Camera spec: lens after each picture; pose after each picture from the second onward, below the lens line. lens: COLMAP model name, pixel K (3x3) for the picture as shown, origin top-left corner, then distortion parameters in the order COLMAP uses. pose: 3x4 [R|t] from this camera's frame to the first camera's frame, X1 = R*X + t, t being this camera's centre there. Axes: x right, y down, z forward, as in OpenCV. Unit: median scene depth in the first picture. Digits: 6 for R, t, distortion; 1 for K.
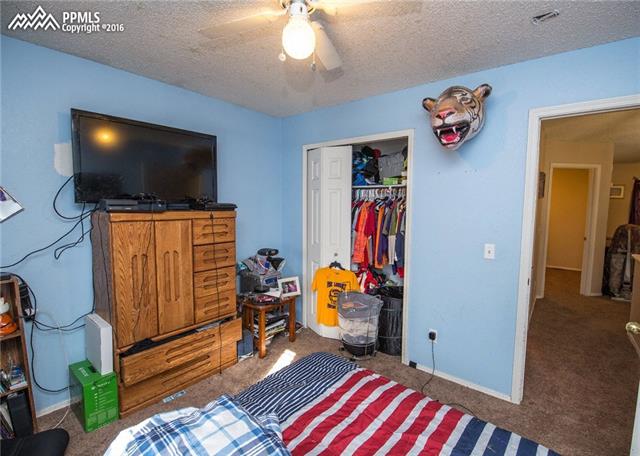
lens RADIAL K [[293.6, 0, 323.3], [0, 293.6, 227.9], [0, 0, 1]] dist [-0.024421, -0.003009]
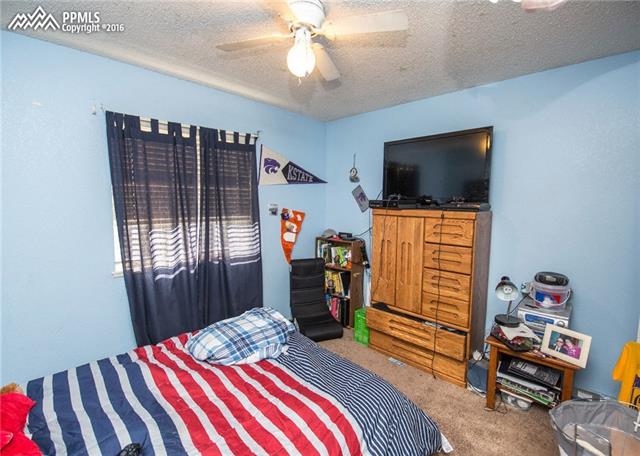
lens RADIAL K [[293.6, 0, 323.7], [0, 293.6, 227.4], [0, 0, 1]] dist [-0.024421, -0.003009]
pose [[-0.098870, 0.088232, -0.991181, 0.657130], [-0.087816, 0.991402, 0.097012, -0.064390], [0.991218, 0.096633, -0.090271, 0.731044]]
